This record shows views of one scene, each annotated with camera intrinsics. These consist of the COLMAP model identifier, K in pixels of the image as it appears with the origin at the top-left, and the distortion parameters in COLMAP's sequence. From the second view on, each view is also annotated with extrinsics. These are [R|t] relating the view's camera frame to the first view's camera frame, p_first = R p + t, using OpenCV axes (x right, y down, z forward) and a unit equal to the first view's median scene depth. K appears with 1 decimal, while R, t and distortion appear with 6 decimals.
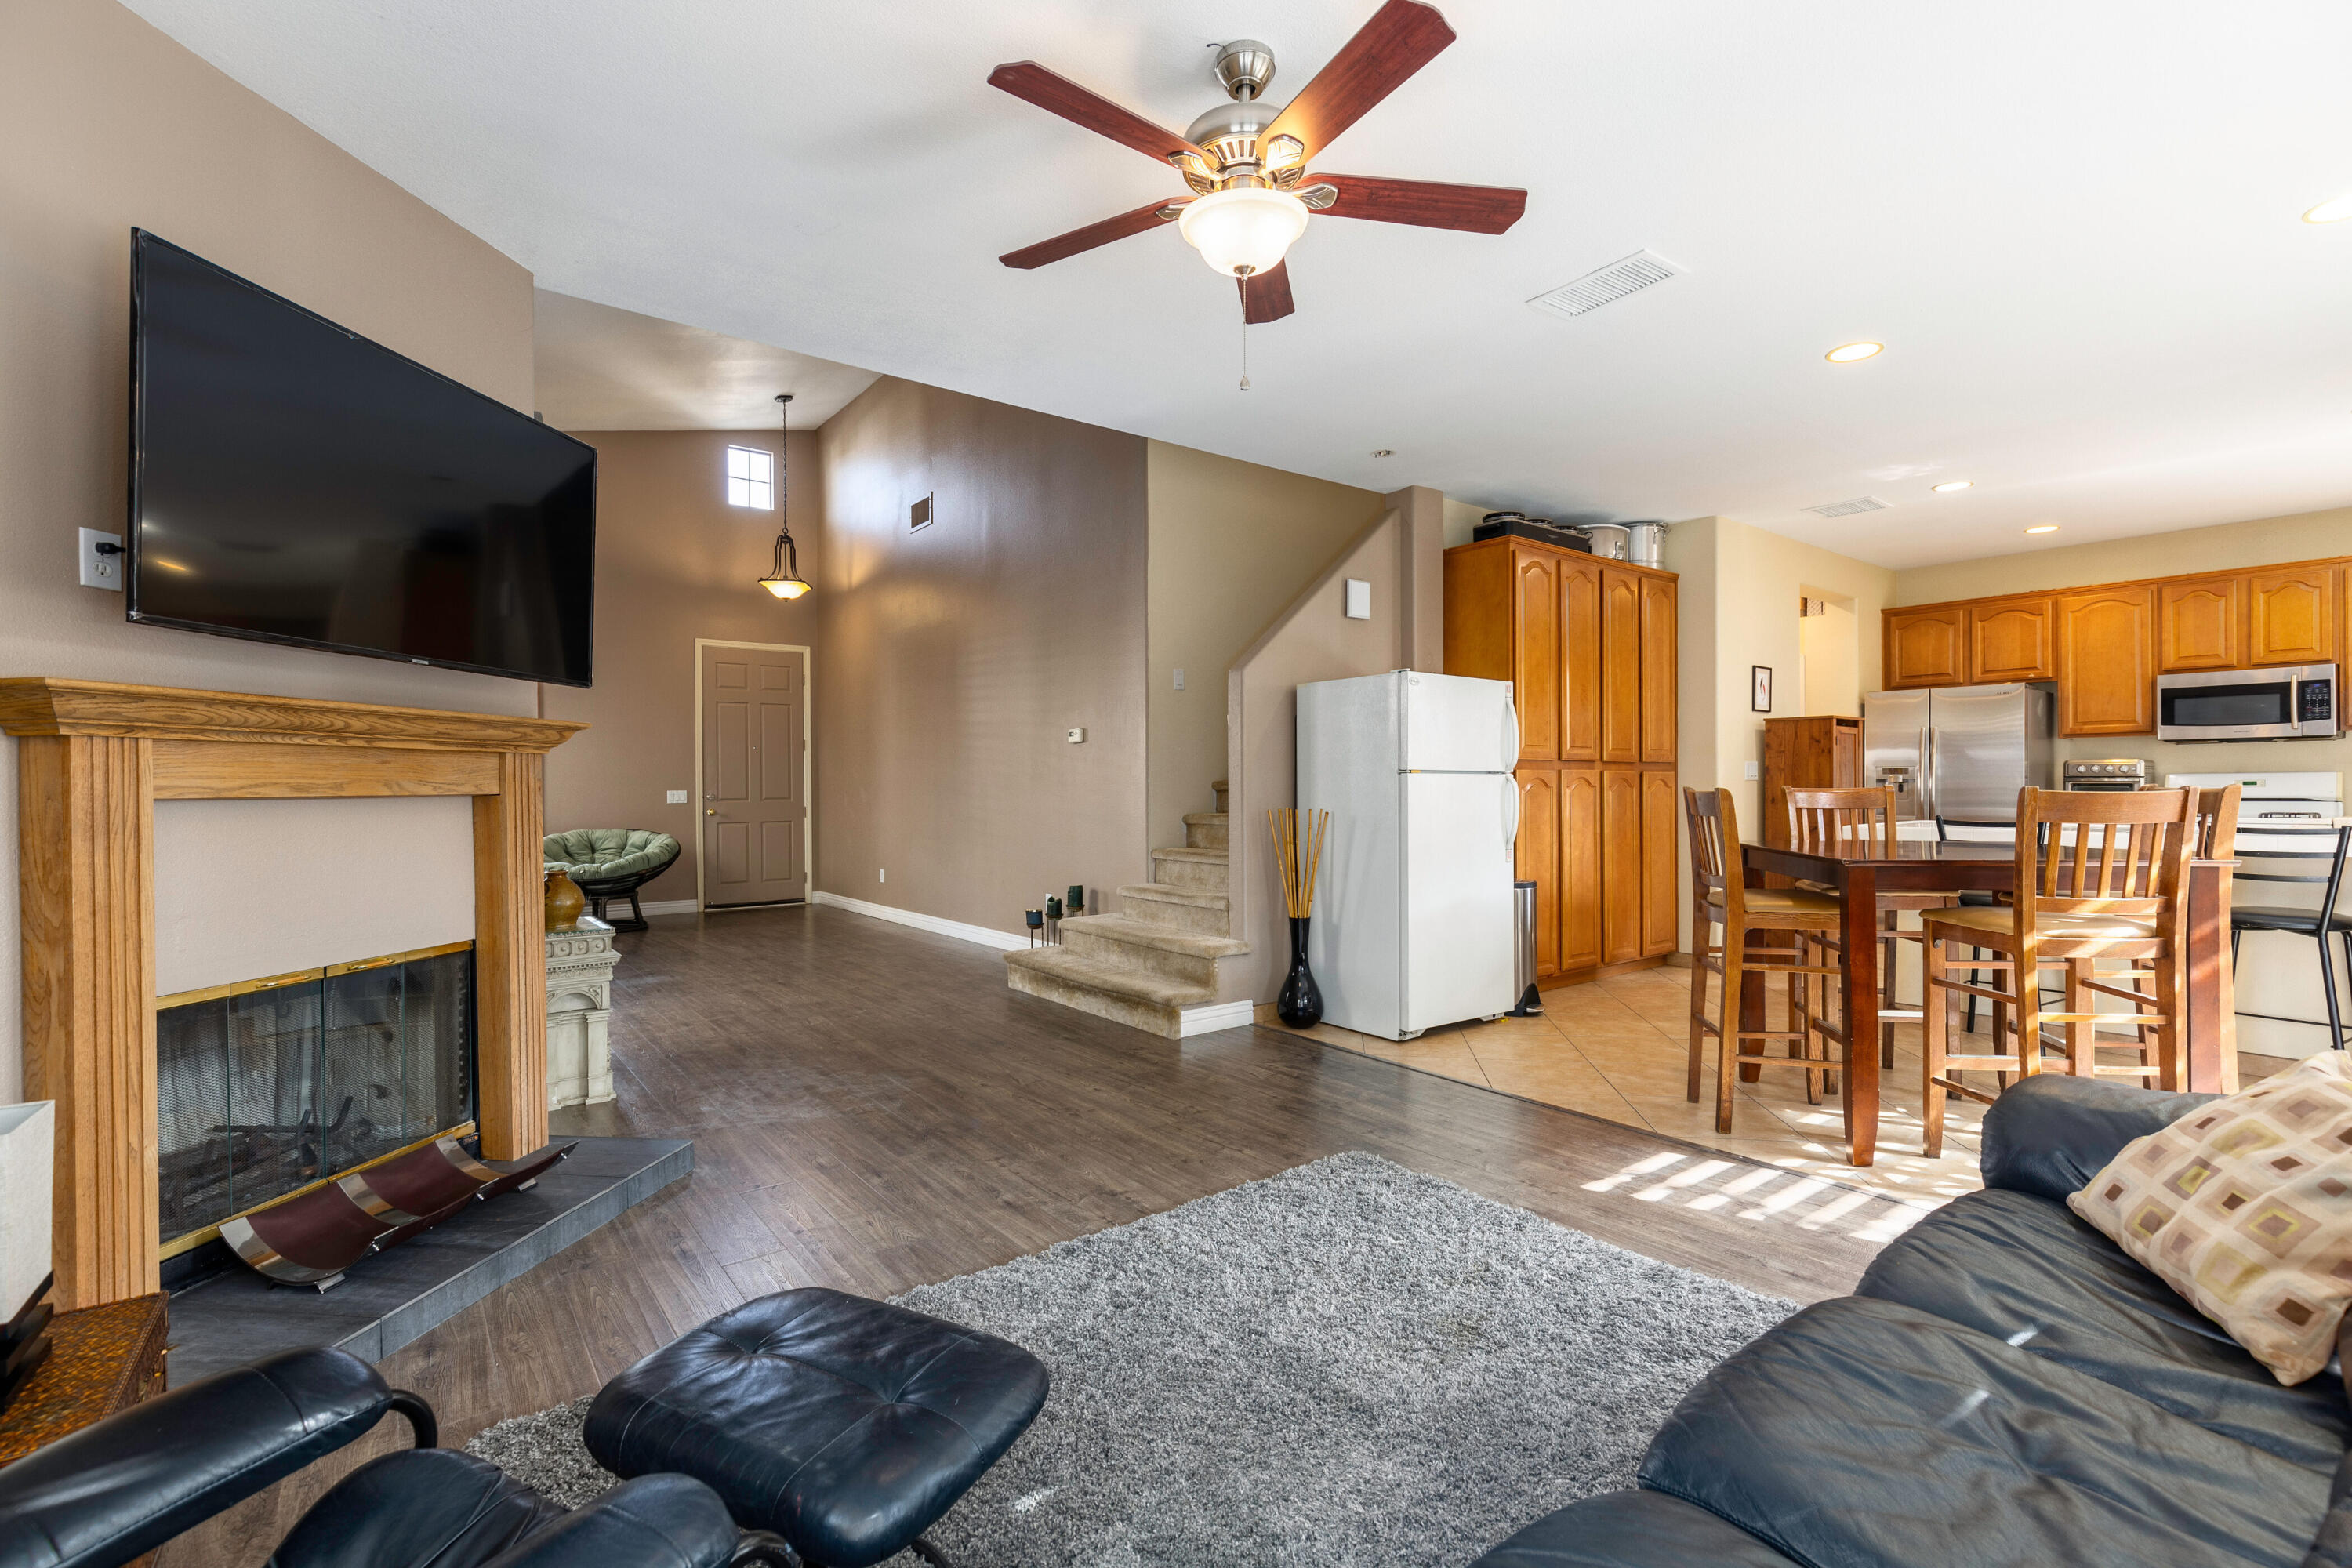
lens RADIAL K [[1054.7, 0, 1181.9], [0, 1054.7, 784.6], [0, 0, 1]] dist [0.002431, 0.000062]
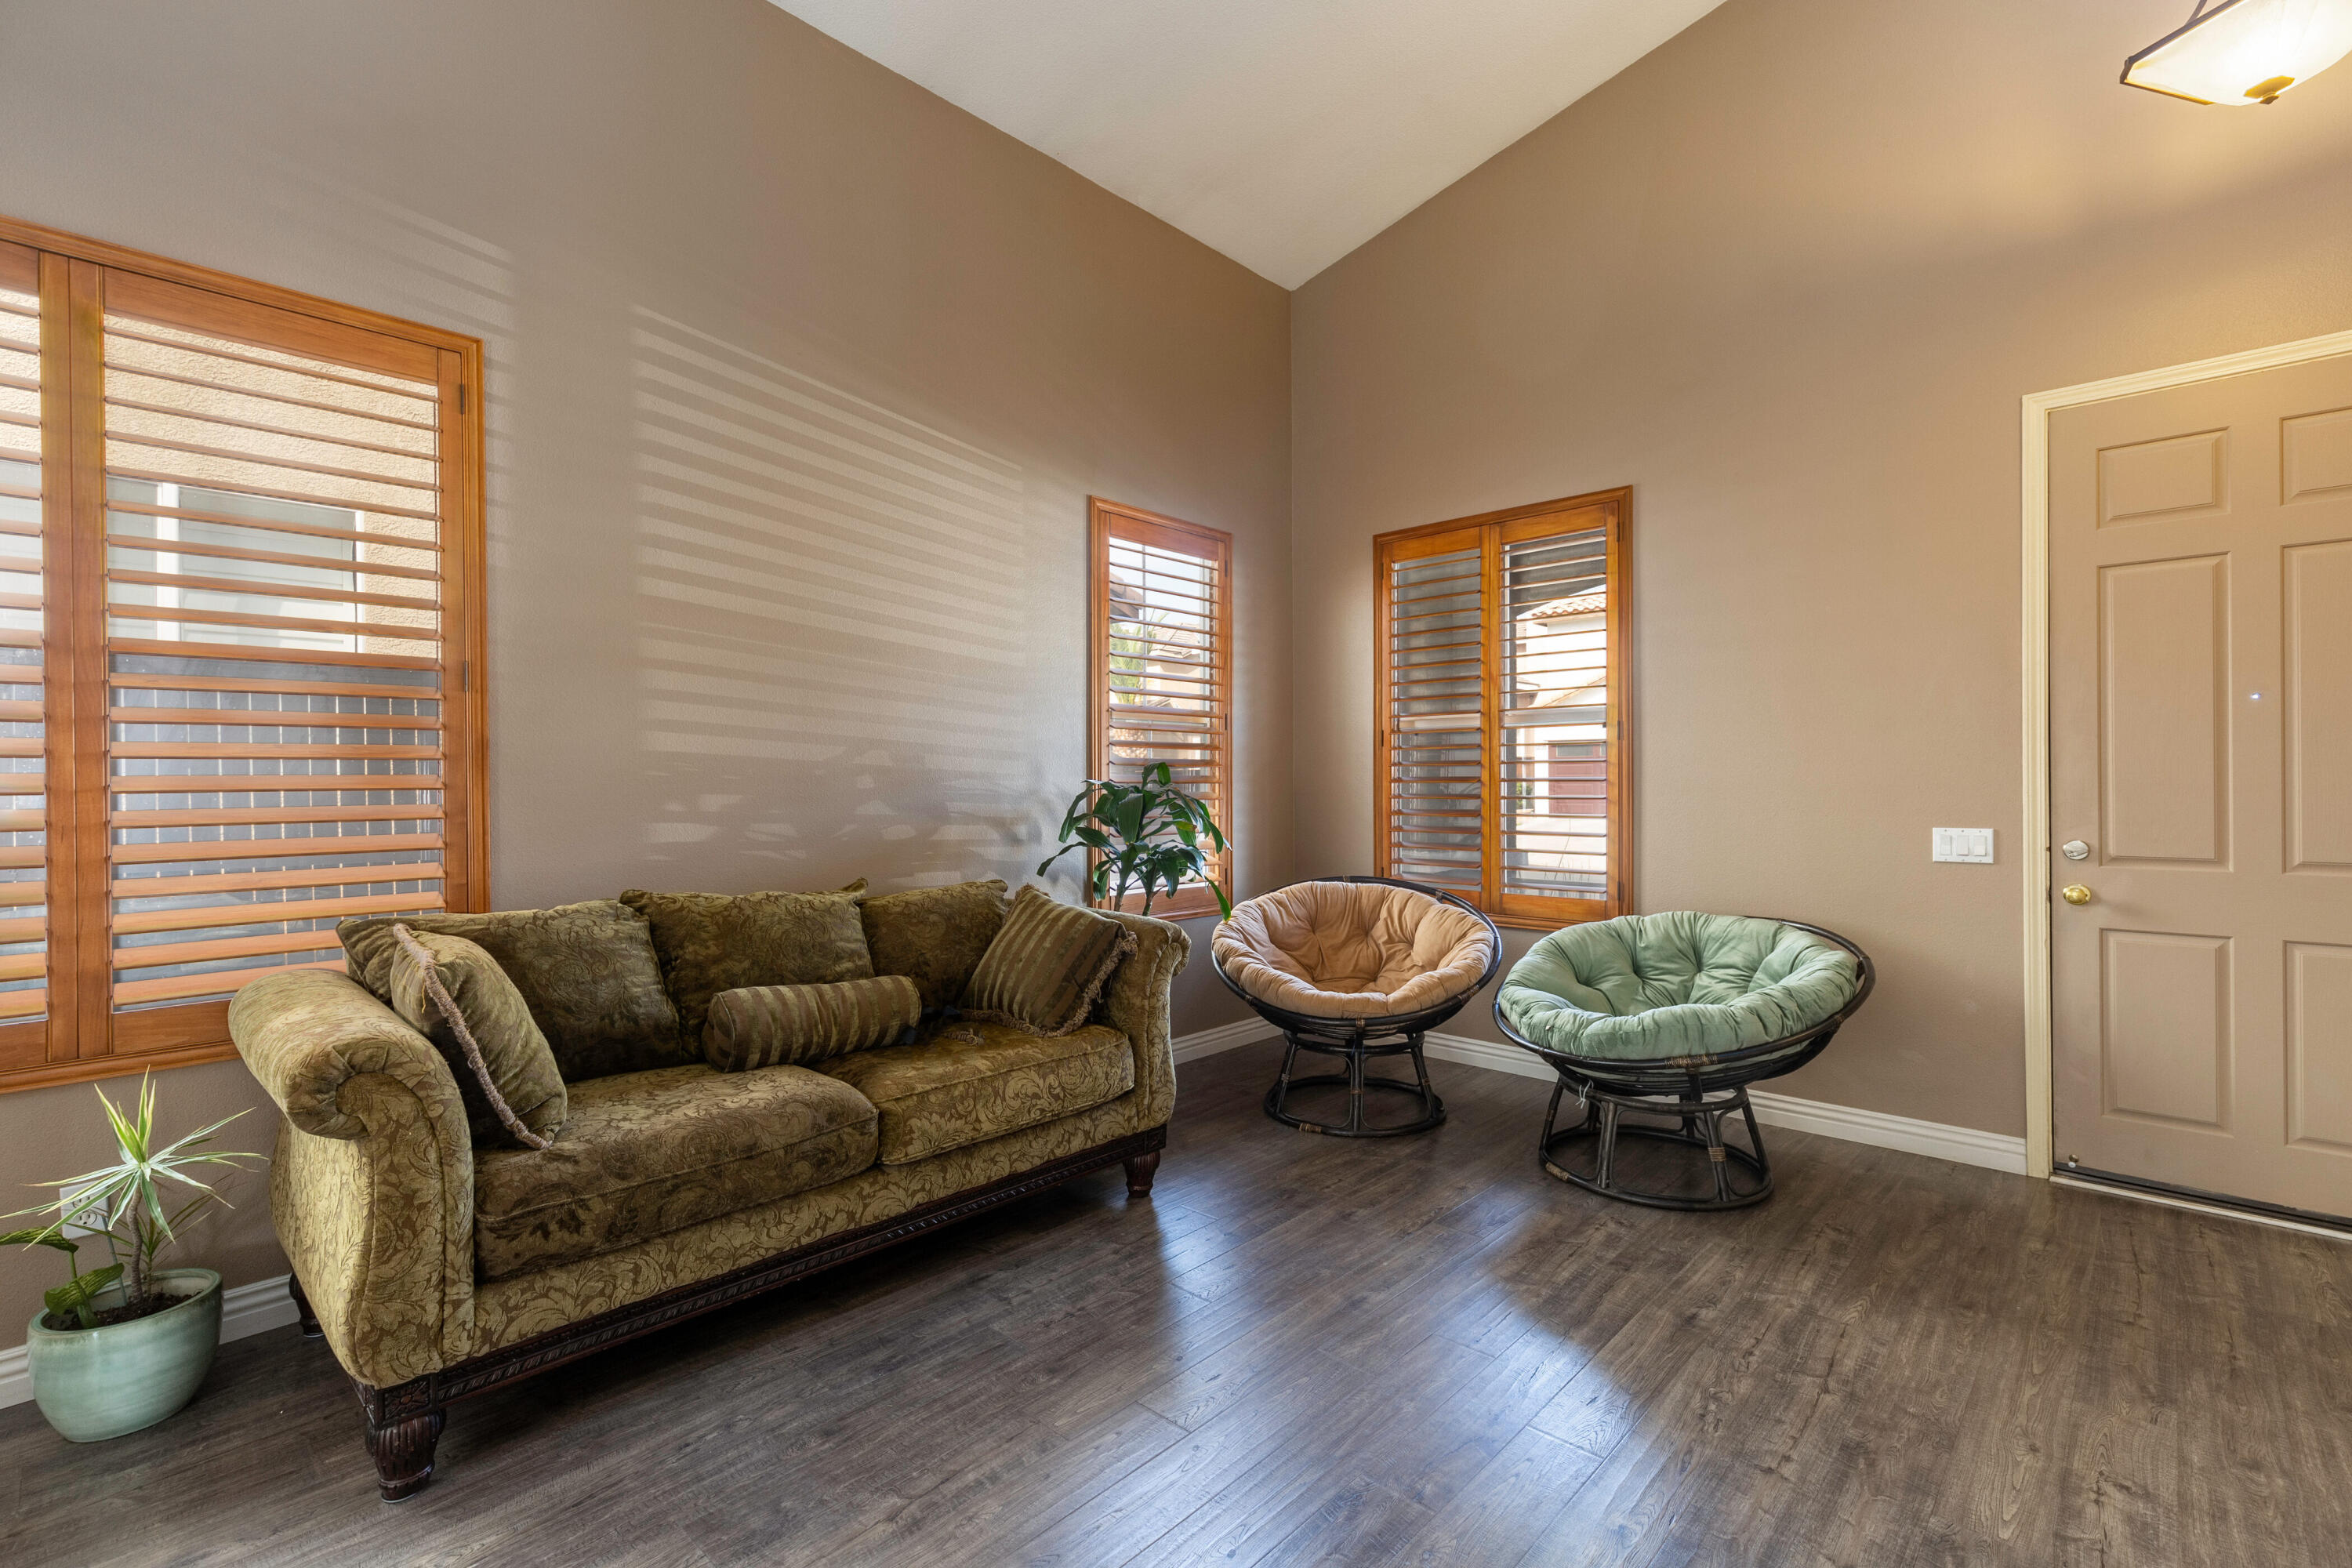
lens RADIAL K [[1054.7, 0, 1175.2], [0, 1054.7, 784.4], [0, 0, 1]] dist [0.002431, 0.000062]
pose [[0.162167, 0.007244, -0.986737, -0.177144], [0.005307, 0.999952, 0.008213, -0.015578], [0.986749, -0.006569, 0.162120, 0.743907]]
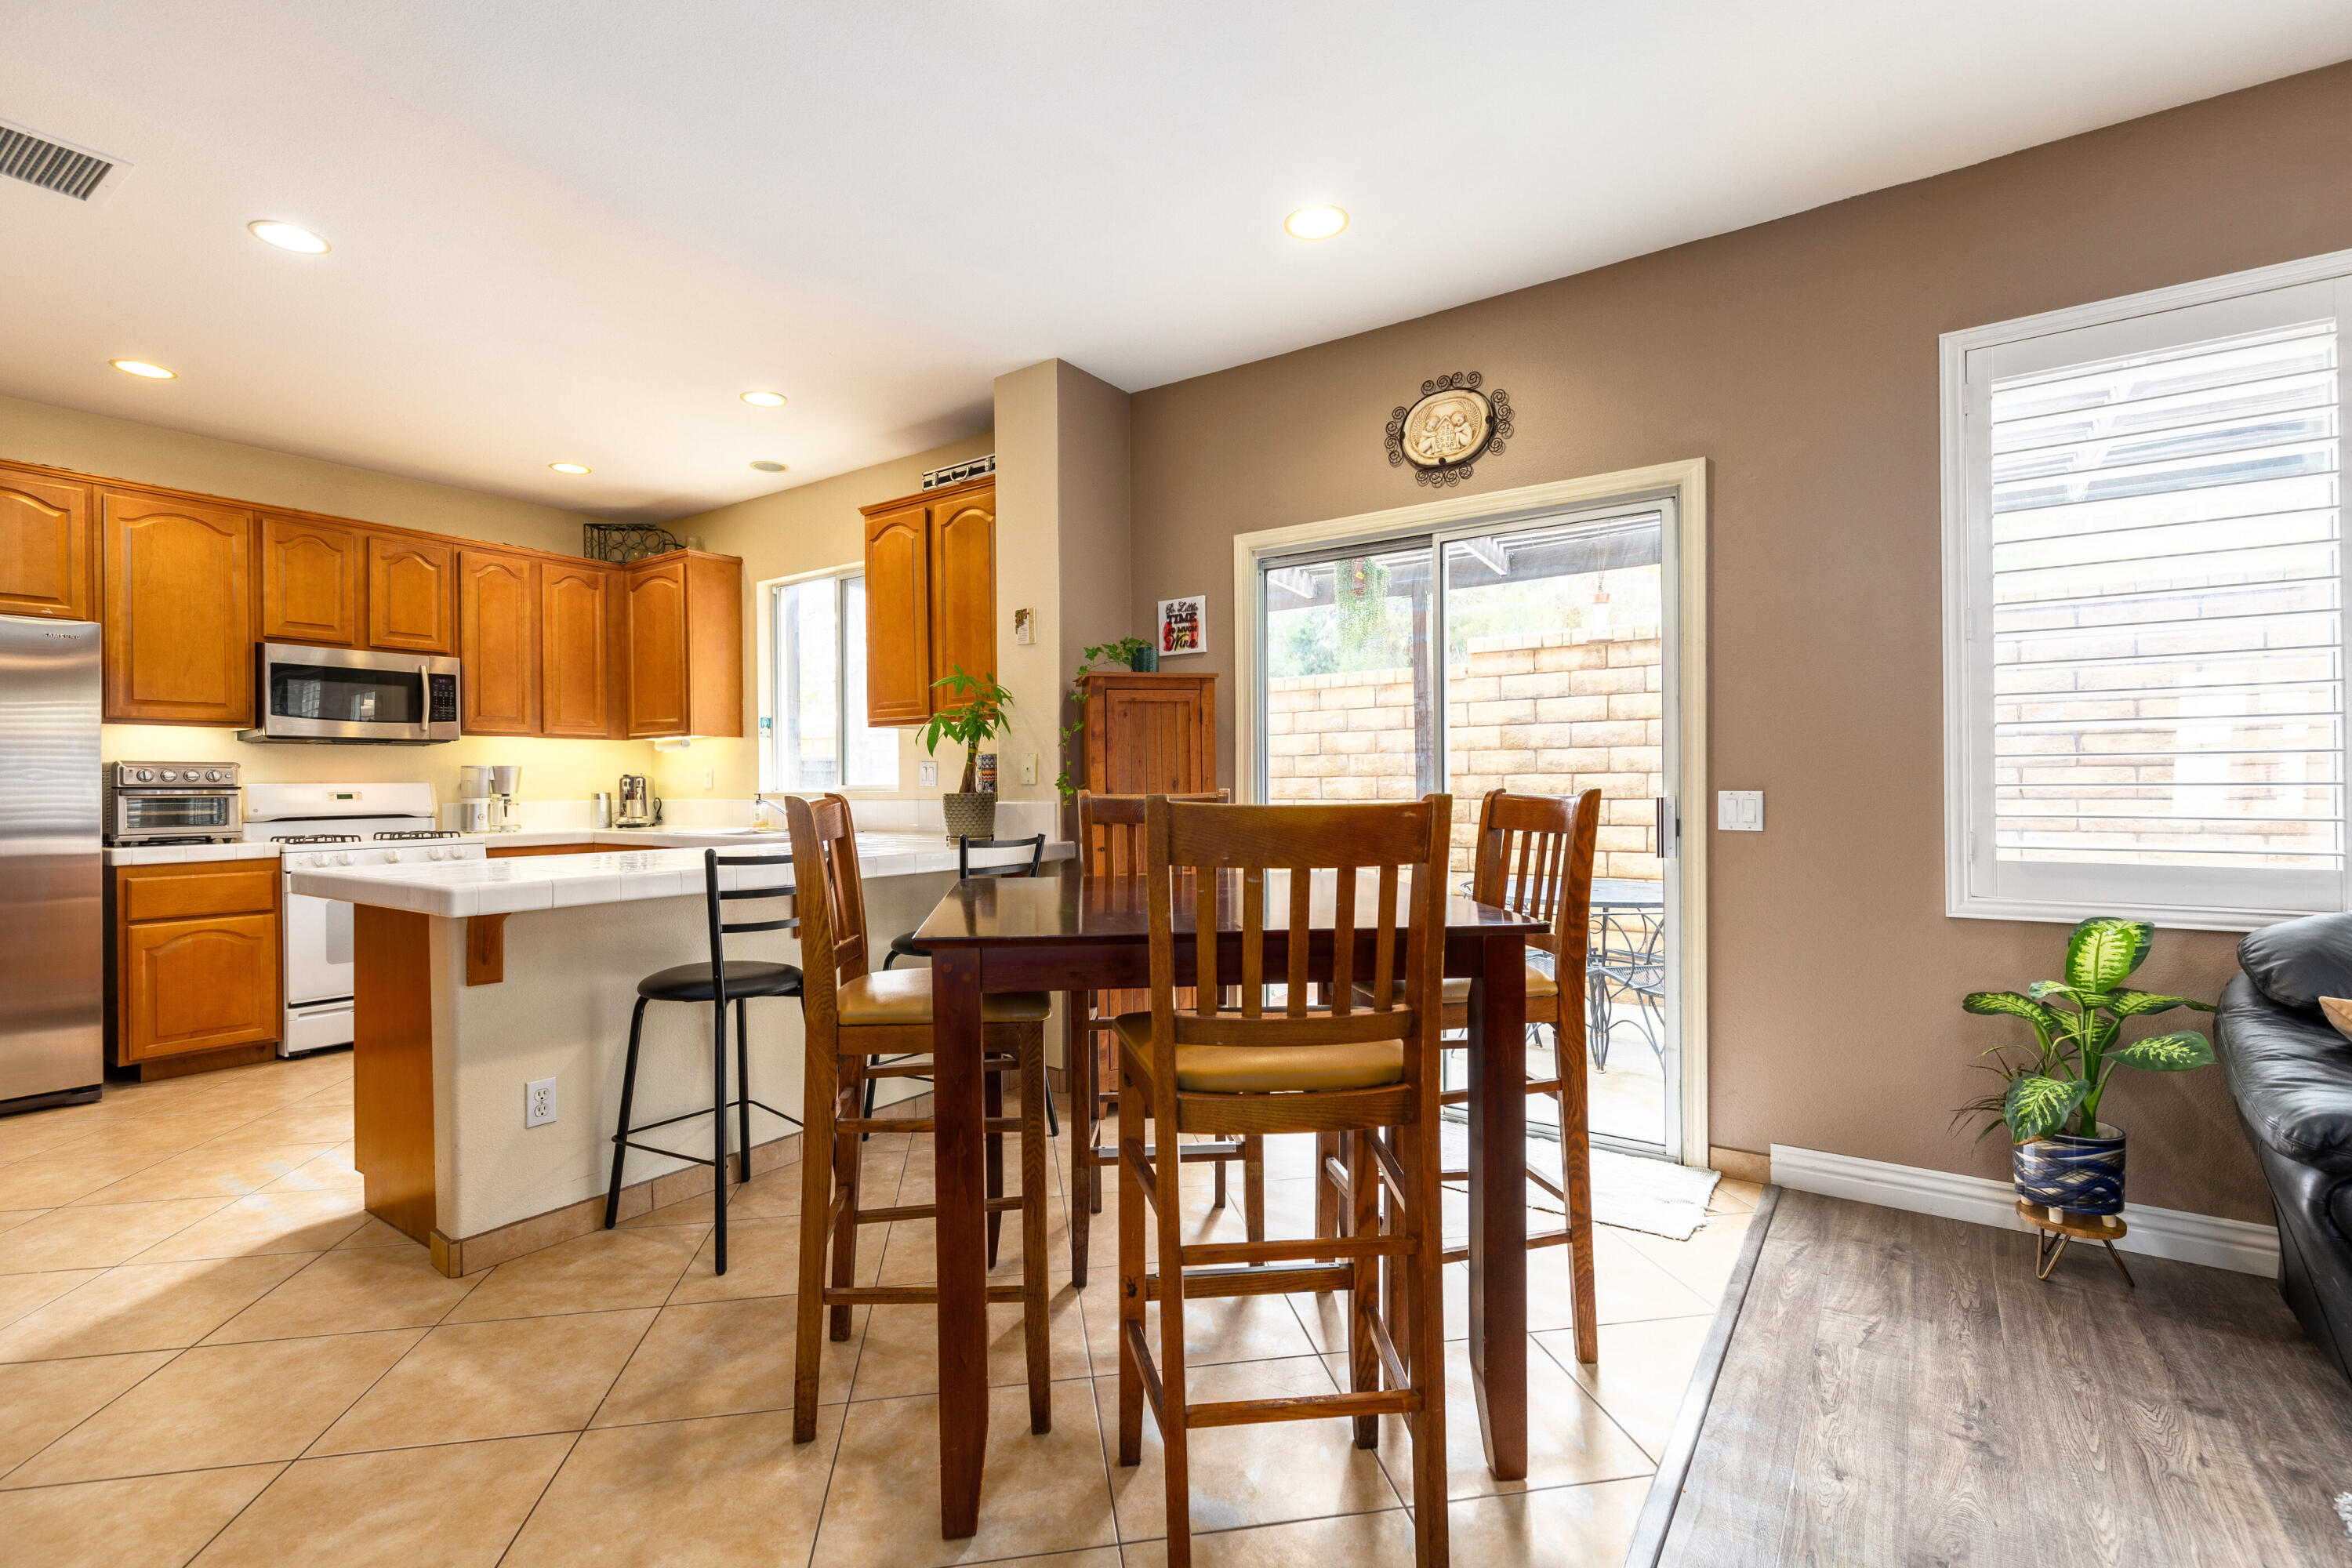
lens RADIAL K [[1054.7, 0, 1170.7], [0, 1054.7, 789.6], [0, 0, 1]] dist [0.002431, 0.000062]
pose [[-0.299911, 0.005138, 0.953953, 0.059771], [0.009846, 0.999949, -0.002291, 0.001298], [-0.953916, 0.008706, -0.299947, 0.491544]]
